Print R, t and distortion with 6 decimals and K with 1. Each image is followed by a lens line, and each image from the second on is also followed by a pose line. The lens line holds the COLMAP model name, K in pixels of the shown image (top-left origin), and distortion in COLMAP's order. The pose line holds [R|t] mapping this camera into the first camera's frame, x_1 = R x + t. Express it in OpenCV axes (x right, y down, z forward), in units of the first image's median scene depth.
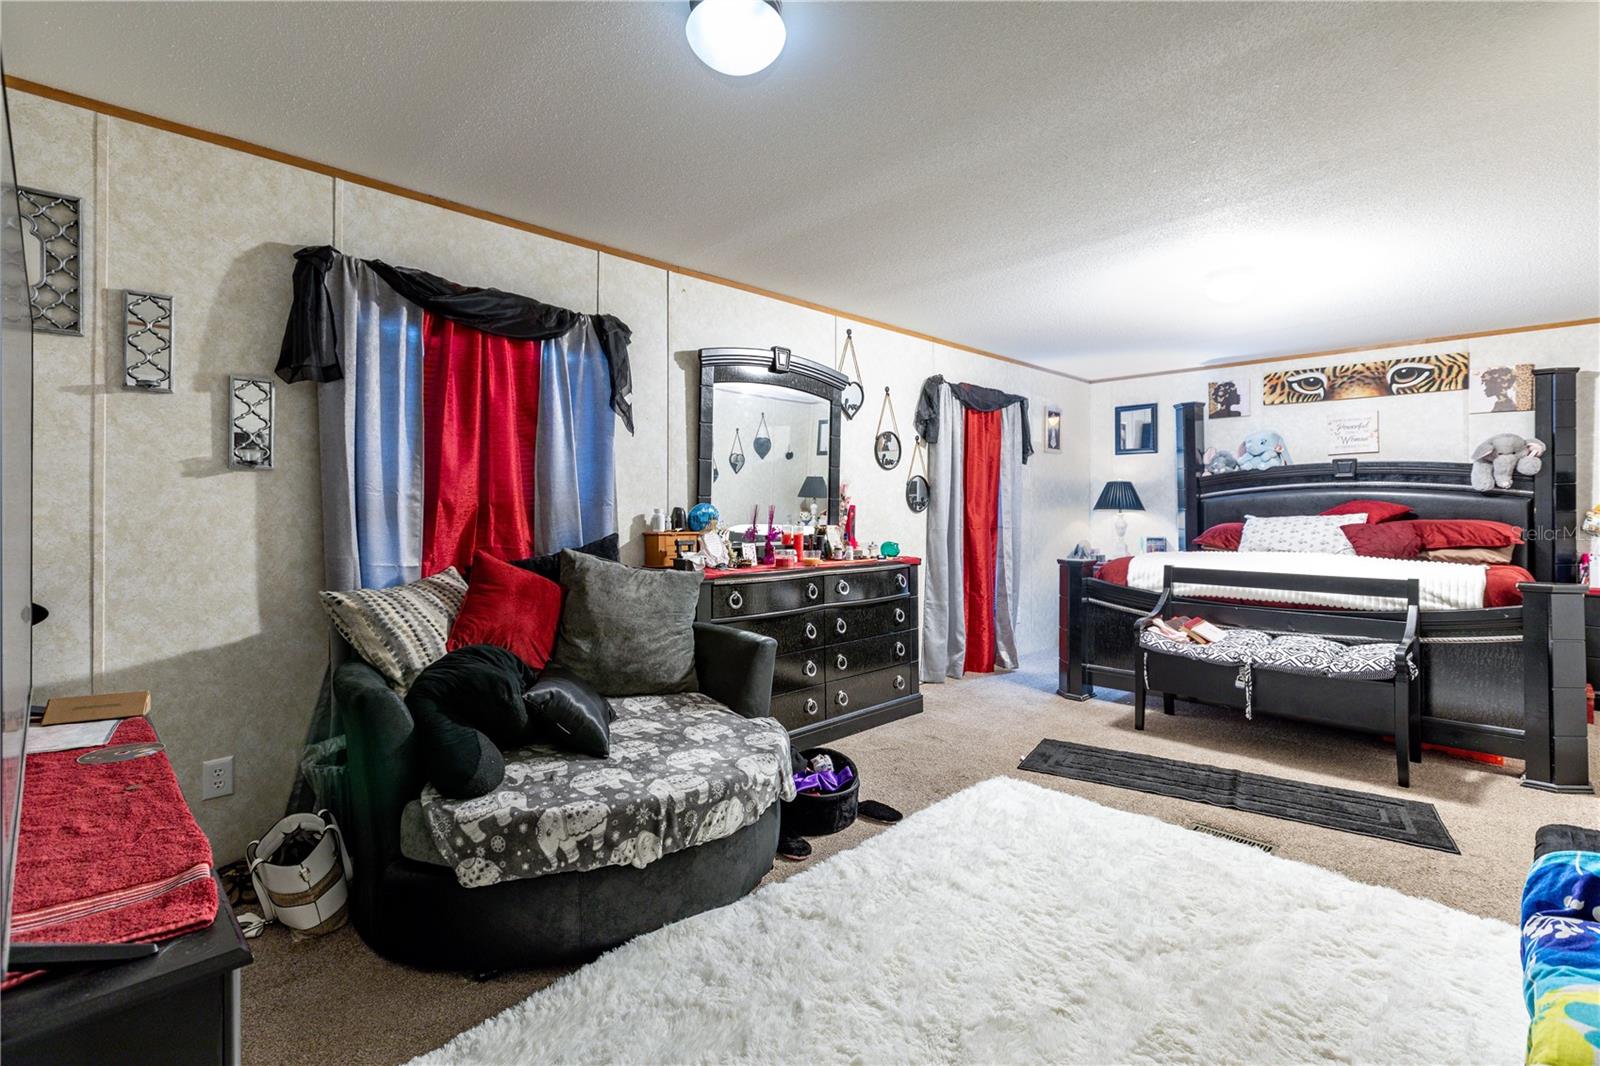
lens RADIAL K [[739.2, 0, 803.1], [0, 739.2, 500.7], [0, 0, 1]] dist [-0.000361, 0.000113]
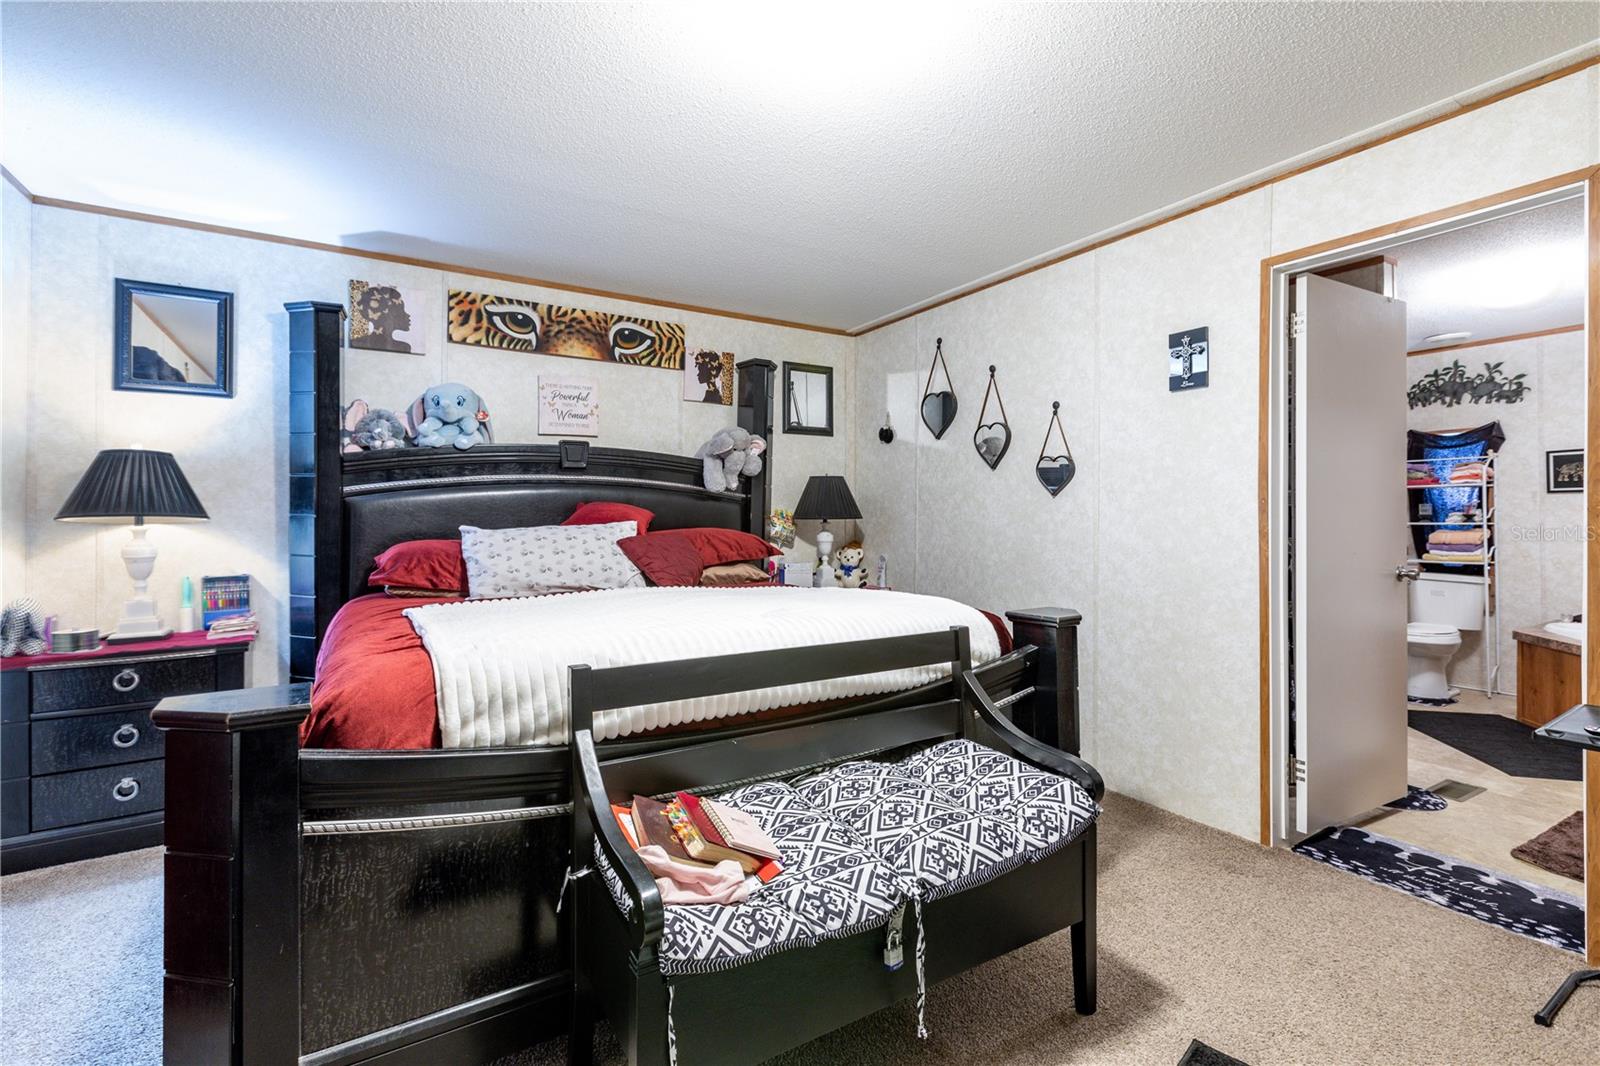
lens RADIAL K [[719.0, 0, 802.8], [0, 719.0, 513.4], [0, 0, 1]] dist [0.002121, -0.000245]
pose [[0.237236, 0.002714, 0.971448, 0.135732], [-0.008329, 0.999965, -0.000760, 0.008640], [-0.971416, -0.007911, 0.237250, 0.626564]]
